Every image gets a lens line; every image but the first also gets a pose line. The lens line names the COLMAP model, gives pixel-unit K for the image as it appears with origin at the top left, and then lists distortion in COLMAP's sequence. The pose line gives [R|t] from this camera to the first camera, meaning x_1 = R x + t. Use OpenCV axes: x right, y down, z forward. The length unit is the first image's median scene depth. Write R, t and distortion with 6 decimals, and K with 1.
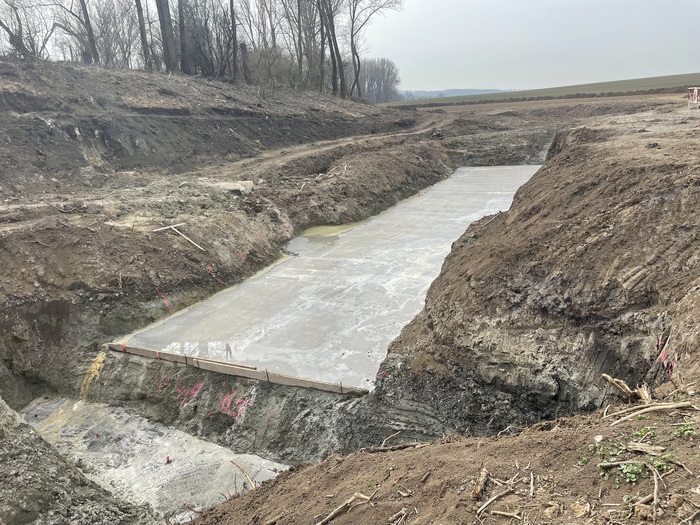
lens RADIAL K [[540.4, 0, 350.0], [0, 540.4, 262.5], [0, 0, 1]] dist [0.099049, -0.119901]
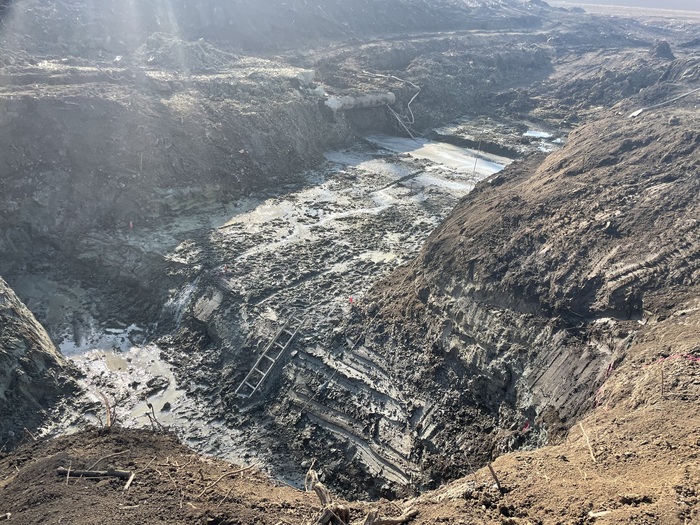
lens RADIAL K [[540.4, 0, 350.0], [0, 540.4, 262.5], [0, 0, 1]] dist [0.099049, -0.119901]
pose [[0.967550, 0.190445, -0.166067, 0.227722], [-0.155094, 0.966457, 0.204710, -0.082766], [0.199482, -0.172312, 0.964632, 0.137172]]
